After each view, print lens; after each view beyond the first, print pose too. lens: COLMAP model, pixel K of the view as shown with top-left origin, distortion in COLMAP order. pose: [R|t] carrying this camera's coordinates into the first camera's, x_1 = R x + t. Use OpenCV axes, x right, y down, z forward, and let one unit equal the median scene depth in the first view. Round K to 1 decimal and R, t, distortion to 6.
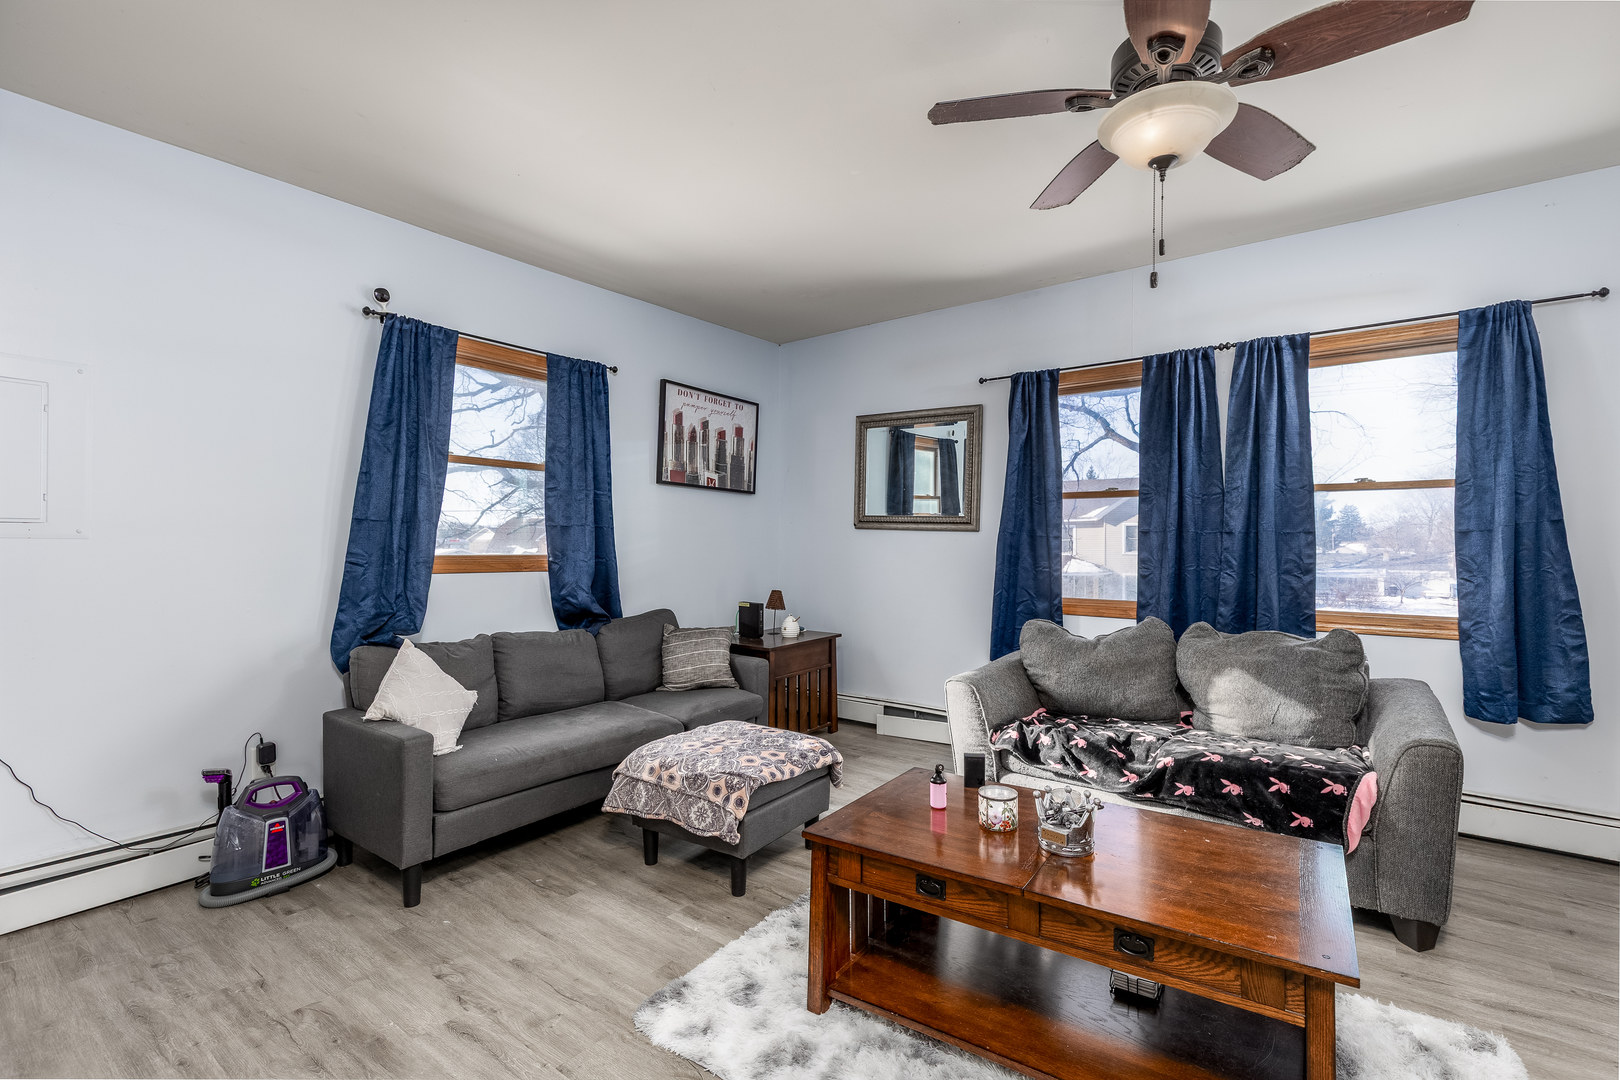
lens RADIAL K [[726.7, 0, 832.0], [0, 726.7, 543.3], [0, 0, 1]] dist [0.002144, 0.000467]
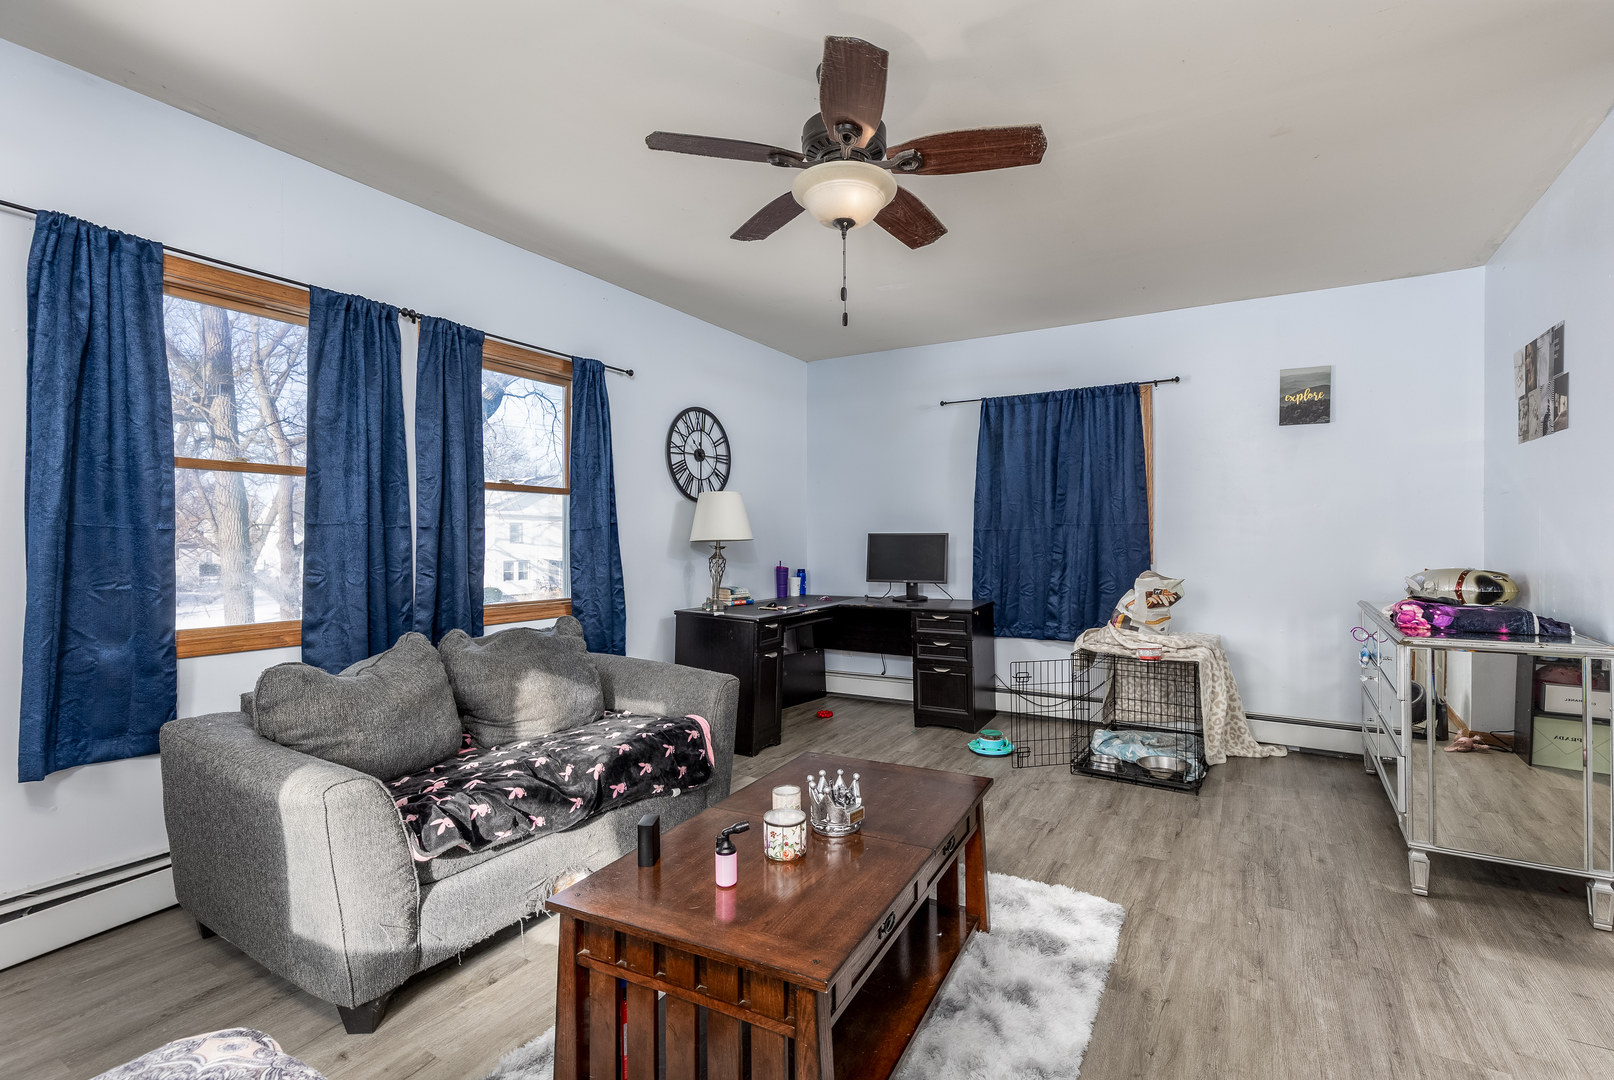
lens RADIAL K [[724.0, 0, 829.0], [0, 724.0, 543.3], [0, 0, 1]] dist [0.002144, 0.000467]
pose [[-0.114158, -0.006746, 0.993440, -0.475473], [0.001200, 0.999975, 0.006928, -0.001893], [-0.993462, 0.001983, -0.114147, 0.749177]]
